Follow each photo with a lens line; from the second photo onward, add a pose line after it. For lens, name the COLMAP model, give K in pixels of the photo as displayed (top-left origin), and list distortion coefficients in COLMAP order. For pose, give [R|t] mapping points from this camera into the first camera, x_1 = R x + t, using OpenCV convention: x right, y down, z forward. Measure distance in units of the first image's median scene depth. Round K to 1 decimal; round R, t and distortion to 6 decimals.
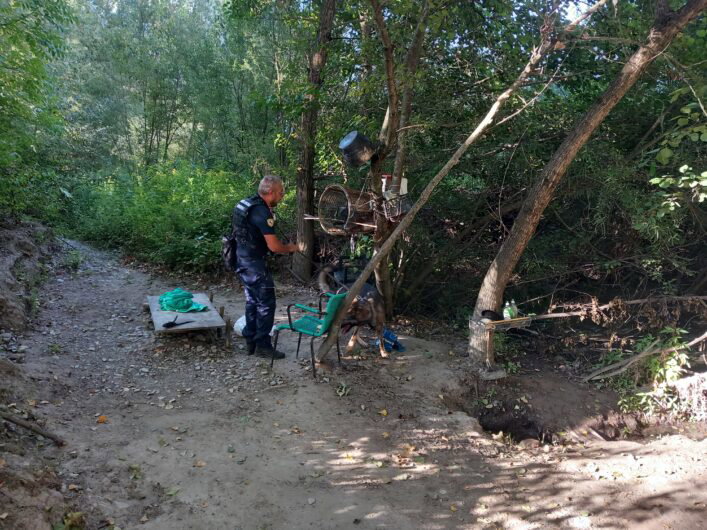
lens RADIAL K [[548.1, 0, 378.0], [0, 548.1, 260.7], [0, 0, 1]] dist [-0.007828, -0.003974]
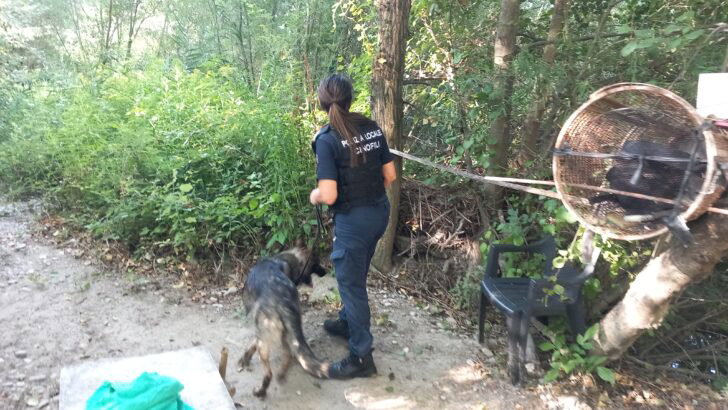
lens RADIAL K [[563.1, 0, 369.1], [0, 563.1, 202.7], [0, 0, 1]] dist [0.016028, -0.012030]
pose [[0.999596, 0.012655, 0.025430, -0.226368], [-0.013737, 0.998988, 0.042827, -0.078407], [-0.024863, -0.043159, 0.998759, 0.631910]]
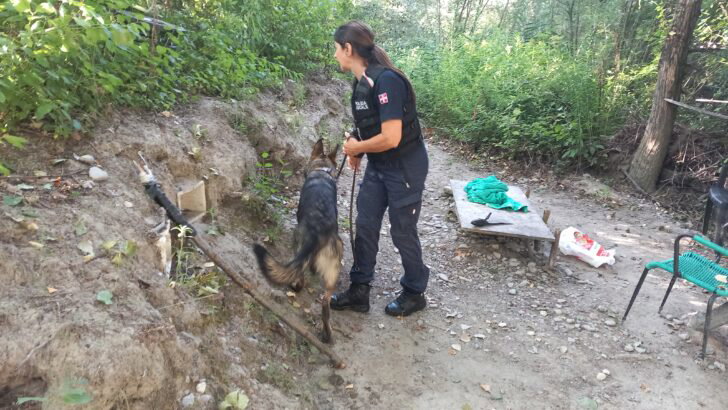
lens RADIAL K [[563.1, 0, 367.5], [0, 563.1, 207.9], [0, 0, 1]] dist [0.016028, -0.012030]
pose [[0.864658, 0.185481, -0.466866, -0.136695], [-0.138500, 0.981341, 0.133367, 0.013168], [0.482892, -0.050656, 0.874213, 0.217758]]
